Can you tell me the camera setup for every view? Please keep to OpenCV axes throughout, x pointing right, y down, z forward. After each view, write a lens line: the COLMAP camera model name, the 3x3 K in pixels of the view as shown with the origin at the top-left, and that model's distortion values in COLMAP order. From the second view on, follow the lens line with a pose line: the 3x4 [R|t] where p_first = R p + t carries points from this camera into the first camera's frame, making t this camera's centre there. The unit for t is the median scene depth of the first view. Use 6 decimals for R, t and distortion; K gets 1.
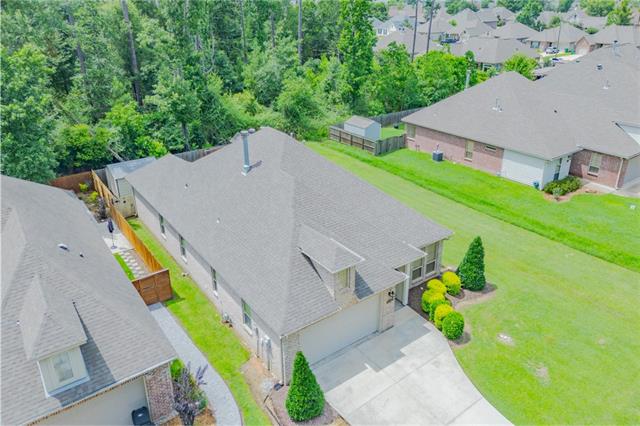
lens RADIAL K [[465.2, 0, 321.6], [0, 465.2, 197.6], [0, 0, 1]] dist [0.072819, -0.071861]
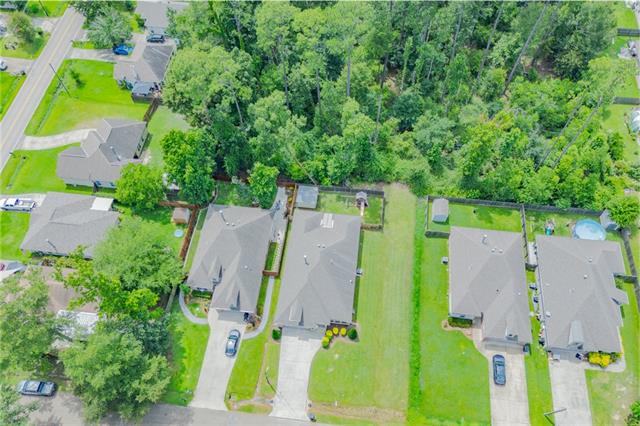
lens RADIAL K [[439.8, 0, 321.3], [0, 439.8, 247.4], [0, 0, 1]] dist [0.061649, -0.057353]
pose [[0.727705, 0.602338, -0.328077, 0.472977], [-0.268745, 0.690473, 0.671583, -1.252240], [0.631048, -0.400545, 0.664336, -0.455907]]
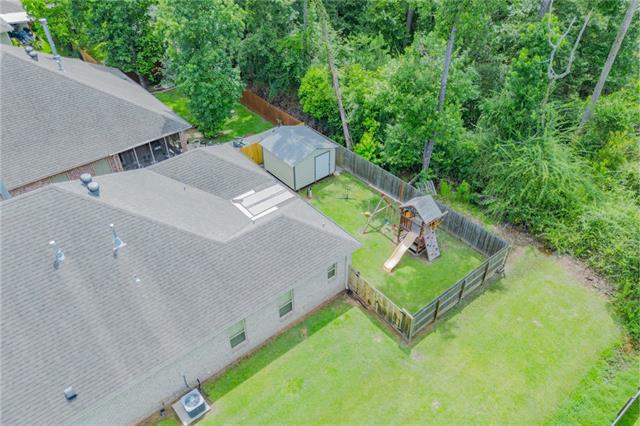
lens RADIAL K [[466.5, 0, 323.8], [0, 466.5, 243.9], [0, 0, 1]] dist [0.075404, -0.072759]
pose [[0.068233, 0.681498, -0.728632, 0.283376], [-0.394554, 0.689228, 0.607694, -0.421588], [0.916336, 0.246020, 0.315916, 0.768590]]
